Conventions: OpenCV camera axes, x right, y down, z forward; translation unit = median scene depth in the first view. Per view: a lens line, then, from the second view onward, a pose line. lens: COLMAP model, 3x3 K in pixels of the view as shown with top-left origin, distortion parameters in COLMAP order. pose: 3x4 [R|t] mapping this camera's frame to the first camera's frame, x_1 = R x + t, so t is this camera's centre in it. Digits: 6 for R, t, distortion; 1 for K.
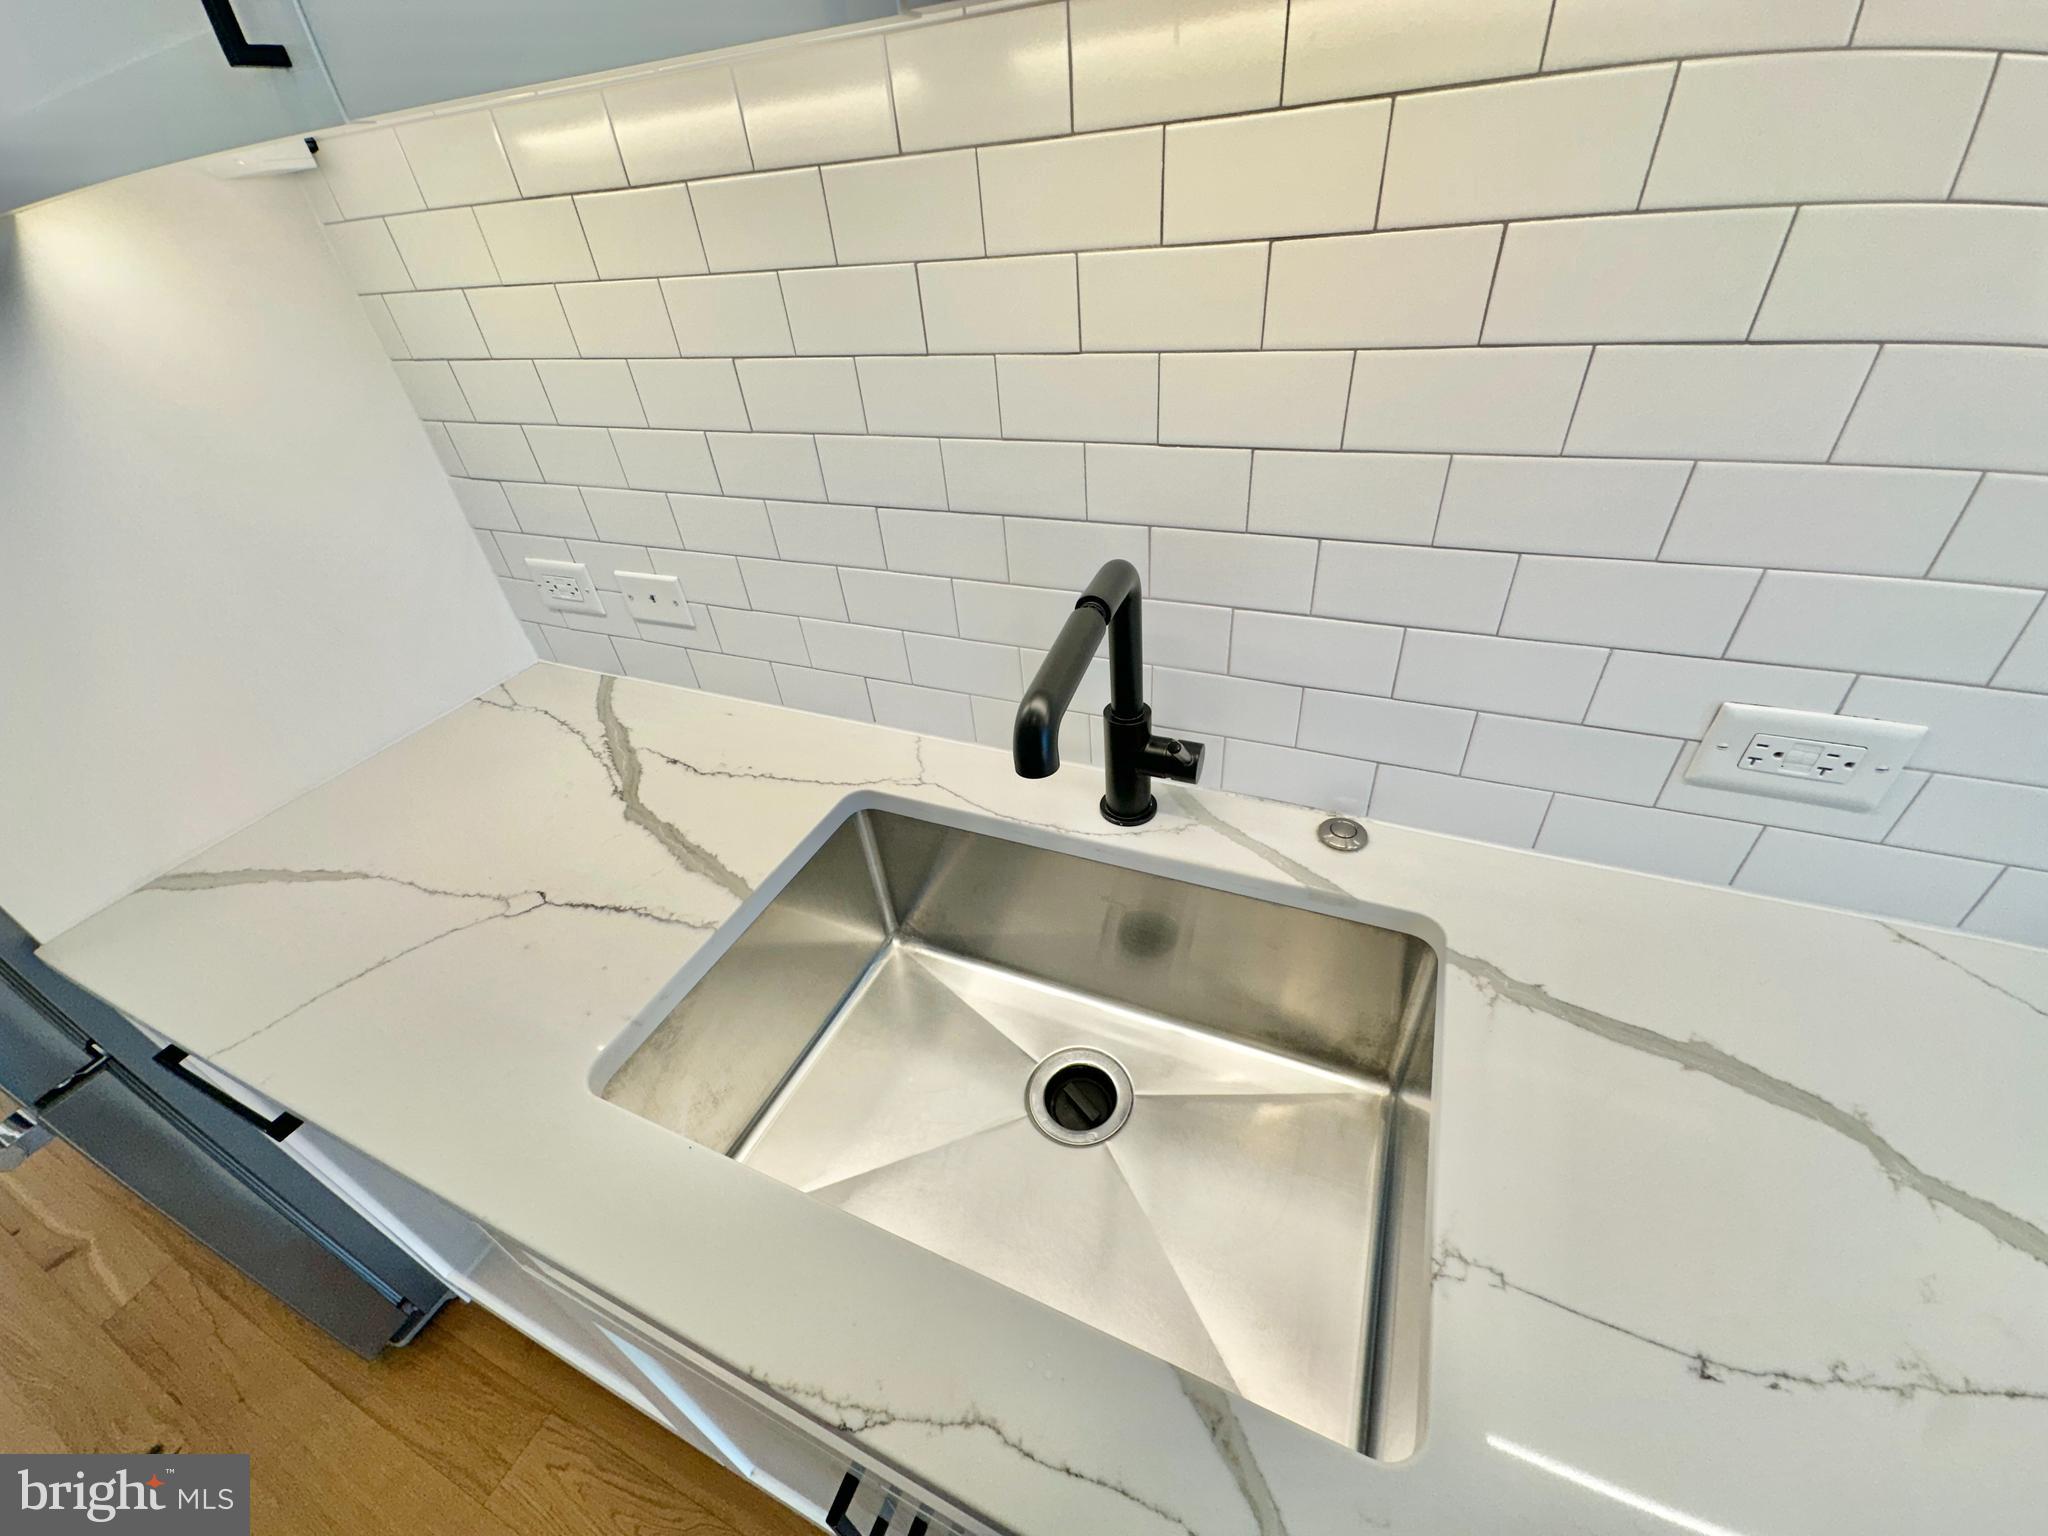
lens RADIAL K [[816.0, 0, 1024.0], [0, 816.0, 768.0], [0, 0, 1]] dist [-0.000525, 0.000842]
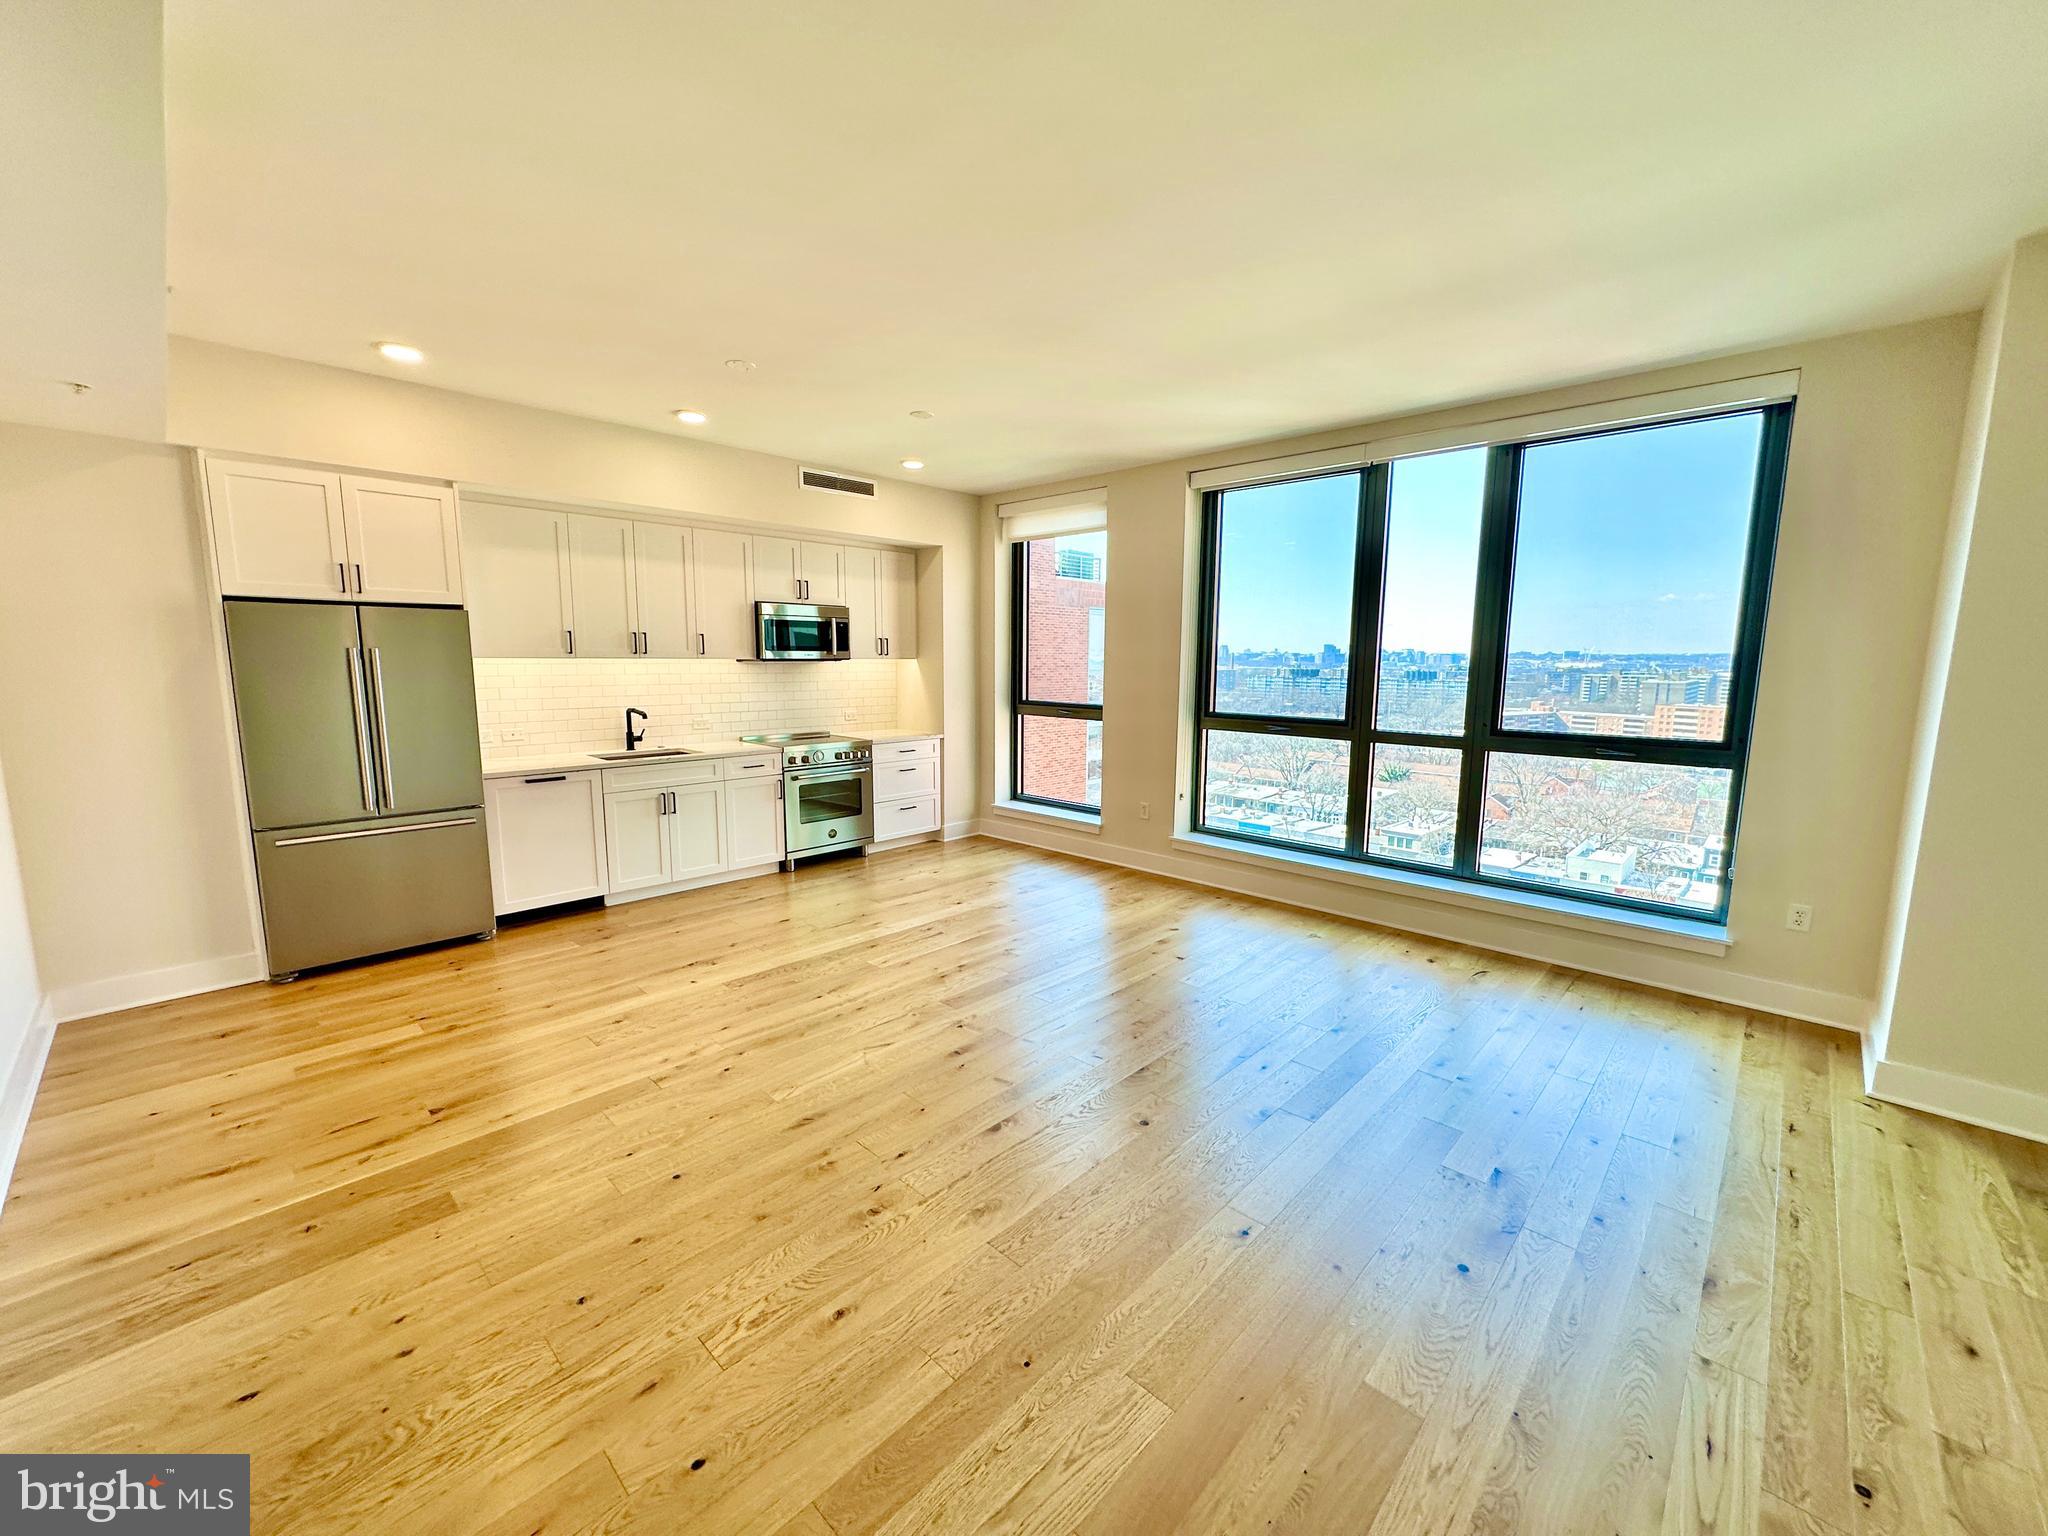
lens RADIAL K [[816.0, 0, 1024.0], [0, 816.0, 768.0], [0, 0, 1]] dist [-0.000525, 0.000842]
pose [[0.333535, -0.042218, 0.941792, -5.544650], [0.527781, 0.836133, -0.149432, 3.131819], [-0.781154, 0.546900, 0.301161, -3.693276]]
